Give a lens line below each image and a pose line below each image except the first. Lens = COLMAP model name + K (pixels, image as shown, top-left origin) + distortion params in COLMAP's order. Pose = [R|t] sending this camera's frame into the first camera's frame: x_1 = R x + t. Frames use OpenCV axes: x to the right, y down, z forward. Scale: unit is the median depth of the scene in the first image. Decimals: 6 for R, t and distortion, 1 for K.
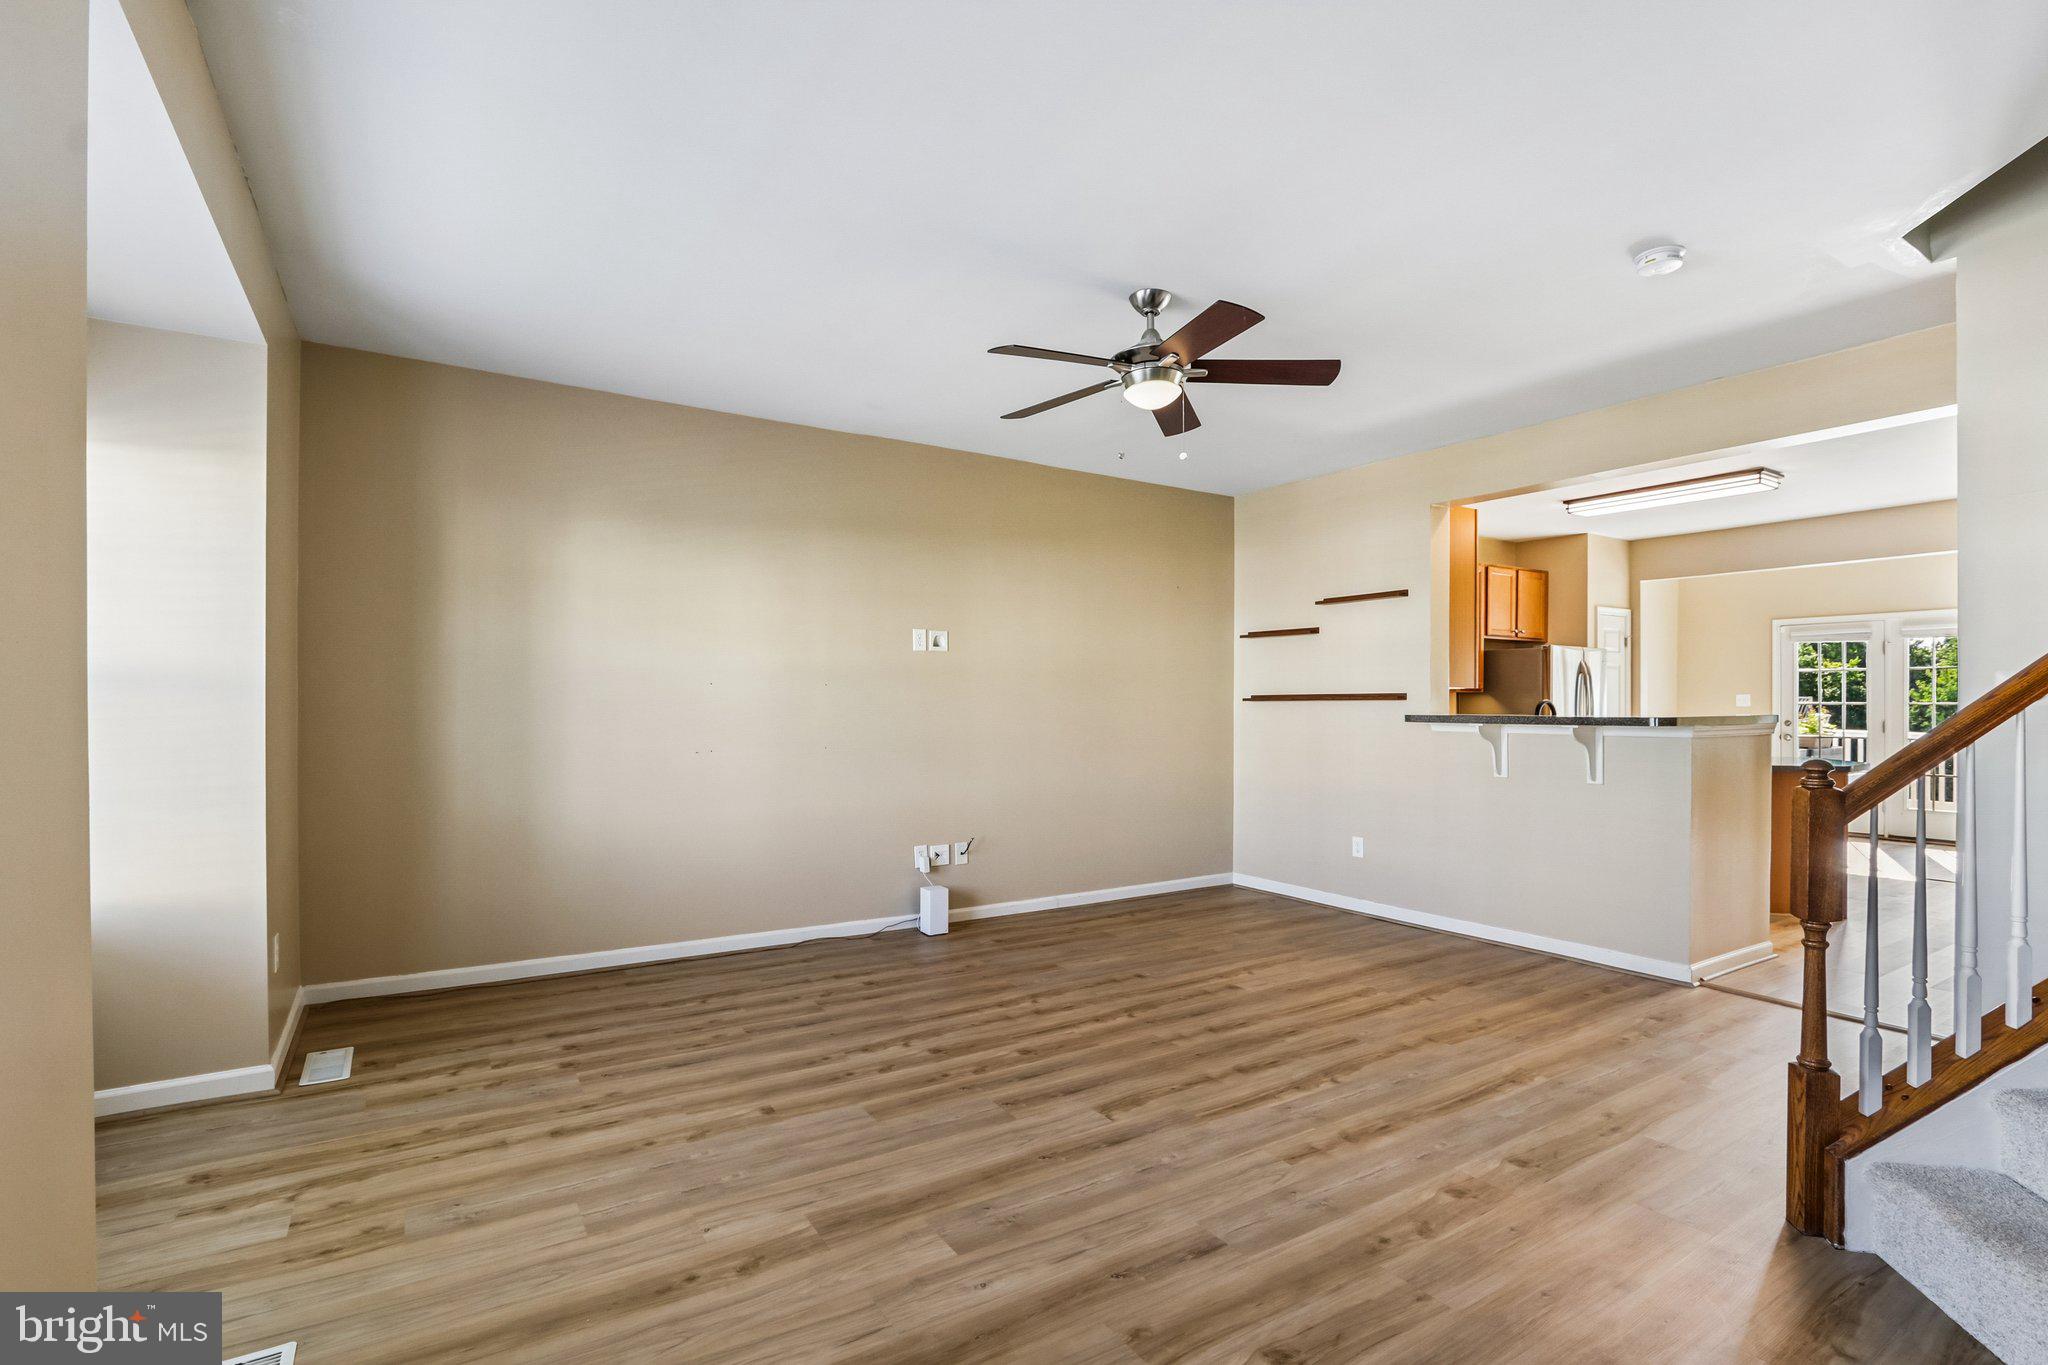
lens RADIAL K [[960.5, 0, 1018.3], [0, 960.5, 695.2], [0, 0, 1]] dist [-0.016588, 0.001629]
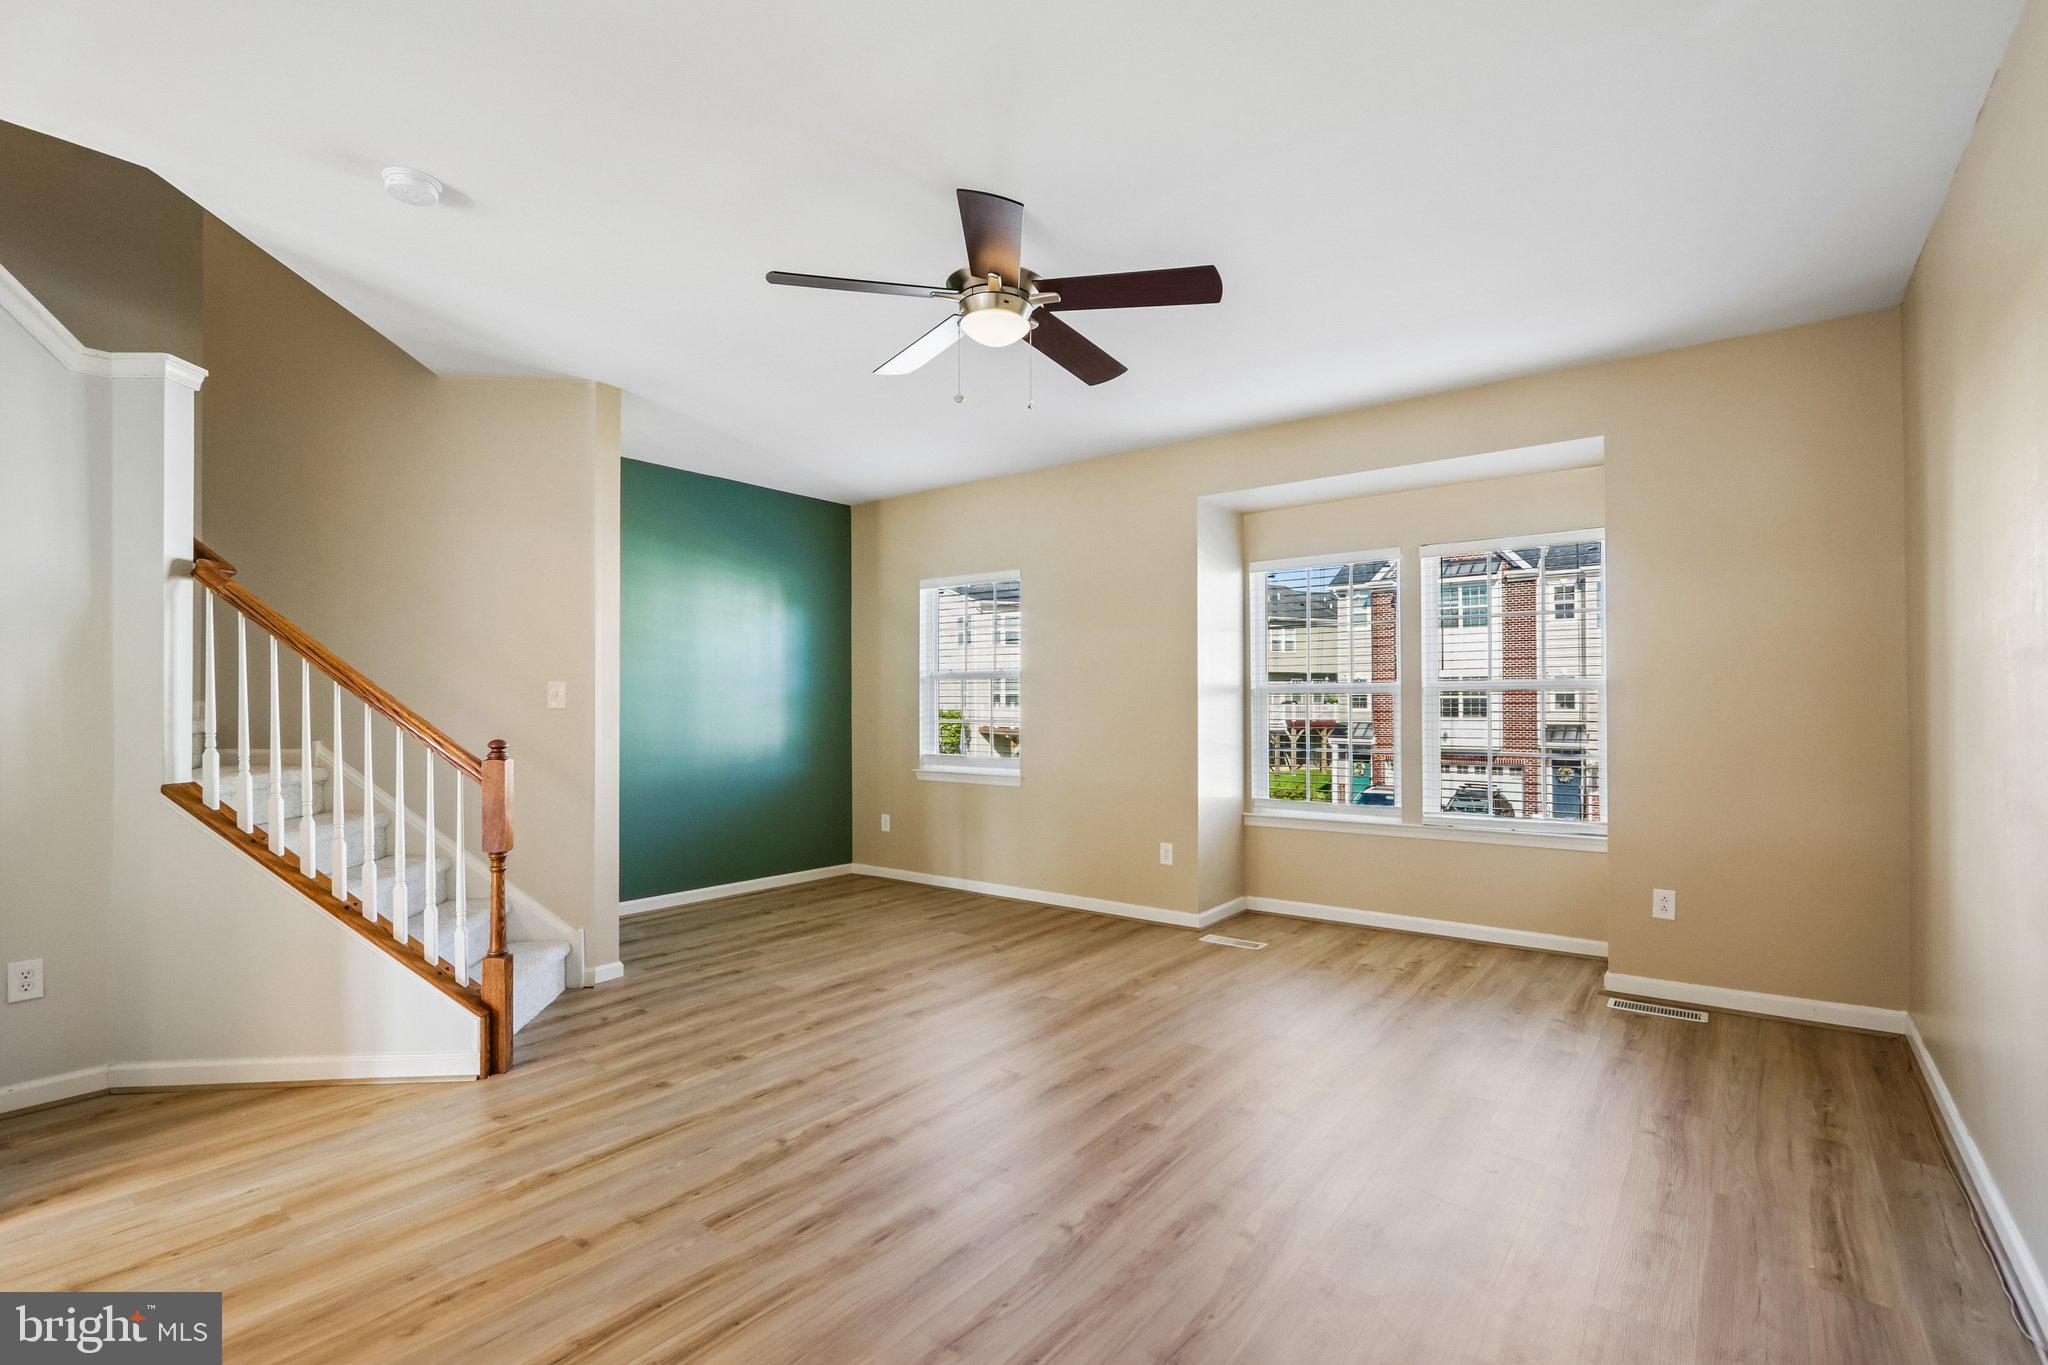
lens RADIAL K [[960.5, 0, 1026.7], [0, 960.5, 695.4], [0, 0, 1]] dist [-0.016588, 0.001629]
pose [[-0.939951, -0.001976, -0.341304, 0.455509], [0.002484, 0.999917, -0.012632, 0.015518], [0.341301, -0.012721, -0.939868, 2.058160]]
